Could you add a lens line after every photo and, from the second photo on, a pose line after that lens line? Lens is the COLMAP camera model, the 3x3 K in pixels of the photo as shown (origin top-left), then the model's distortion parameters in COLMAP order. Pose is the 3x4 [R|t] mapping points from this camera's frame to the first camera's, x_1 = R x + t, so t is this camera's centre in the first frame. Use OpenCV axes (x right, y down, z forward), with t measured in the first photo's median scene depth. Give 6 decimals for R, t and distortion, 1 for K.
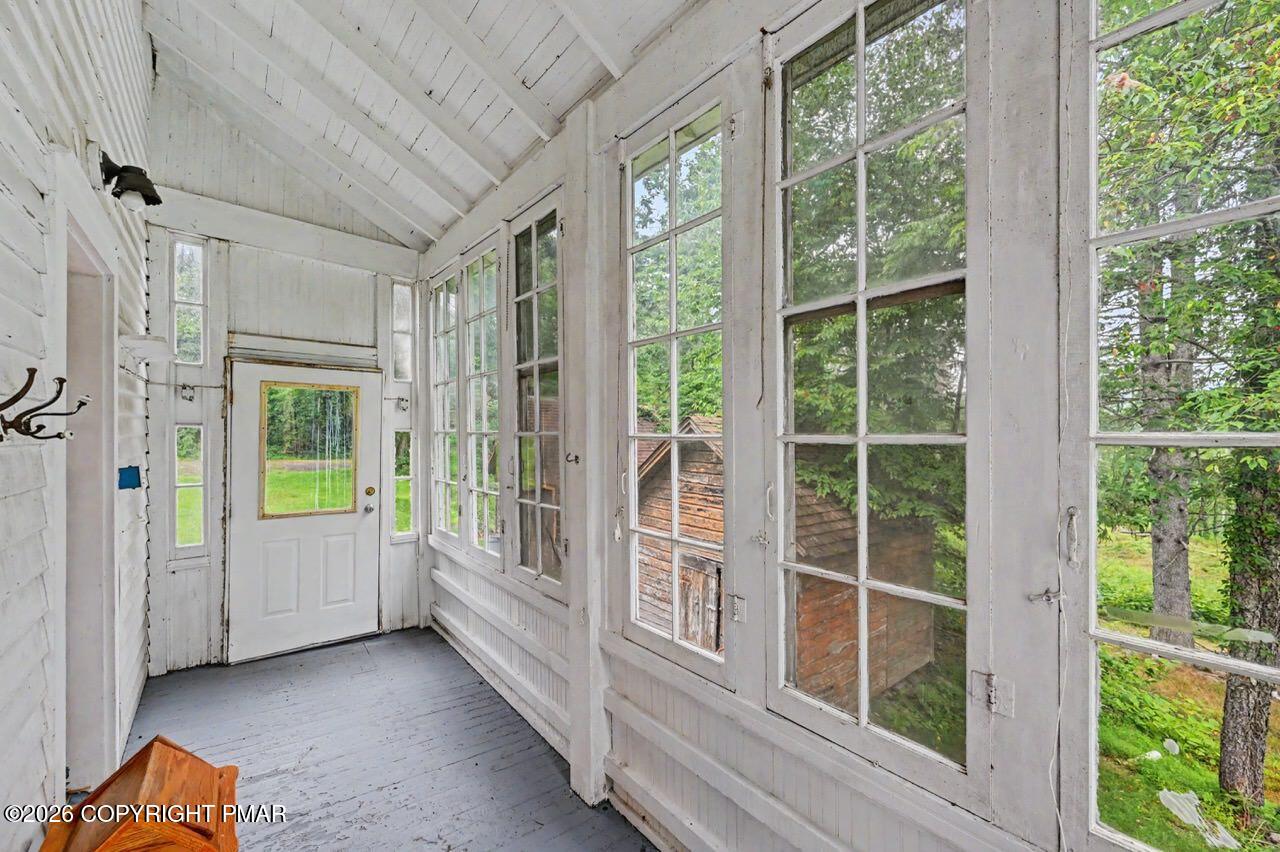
lens RADIAL K [[504.3, 0, 649.3], [0, 504.3, 428.3], [0, 0, 1]] dist [-0.004488, 0.001051]
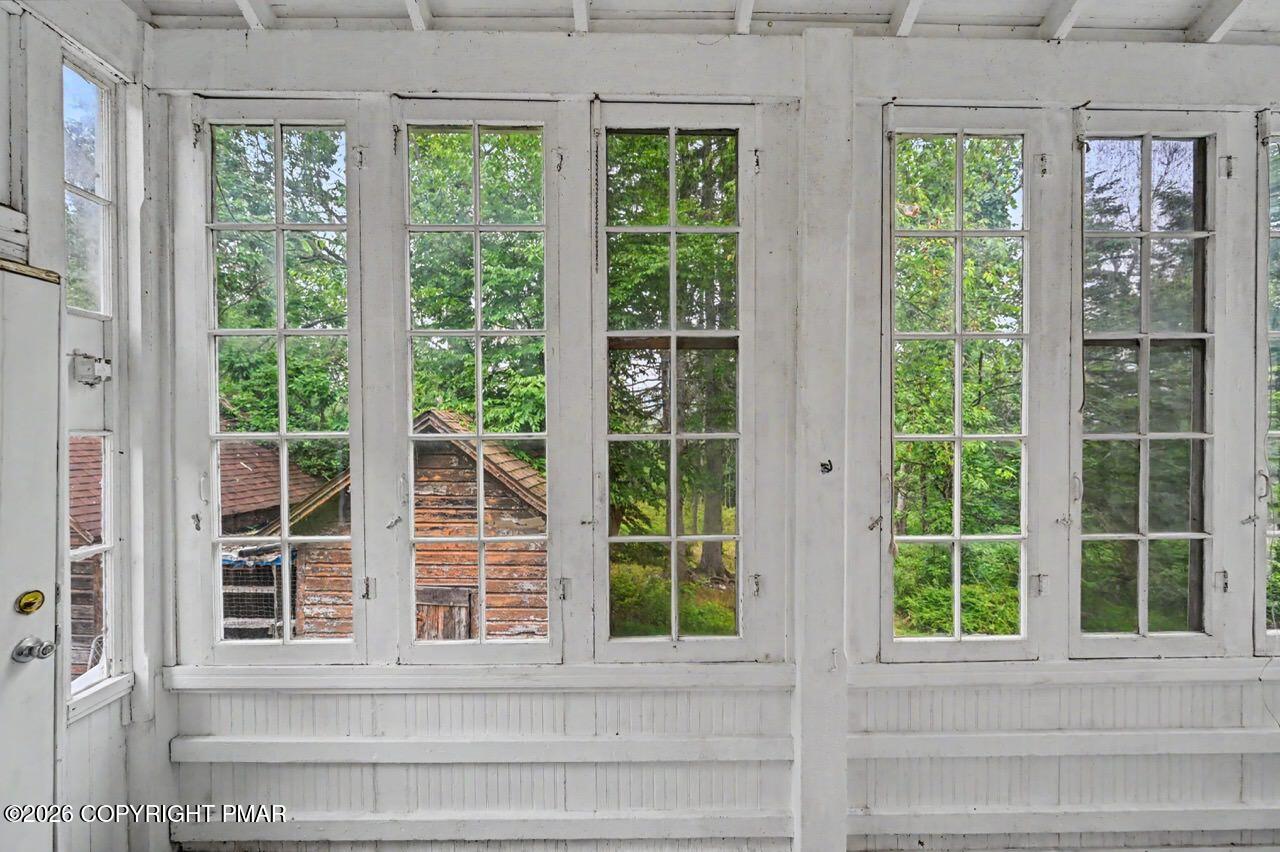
lens RADIAL K [[504.3, 0, 644.3], [0, 504.3, 425.8], [0, 0, 1]] dist [-0.004488, 0.001051]
pose [[0.631918, -0.000805, 0.775035, -0.997400], [-0.000146, 0.999999, 0.001157, -0.005816], [-0.775035, -0.000844, 0.631918, 0.757692]]
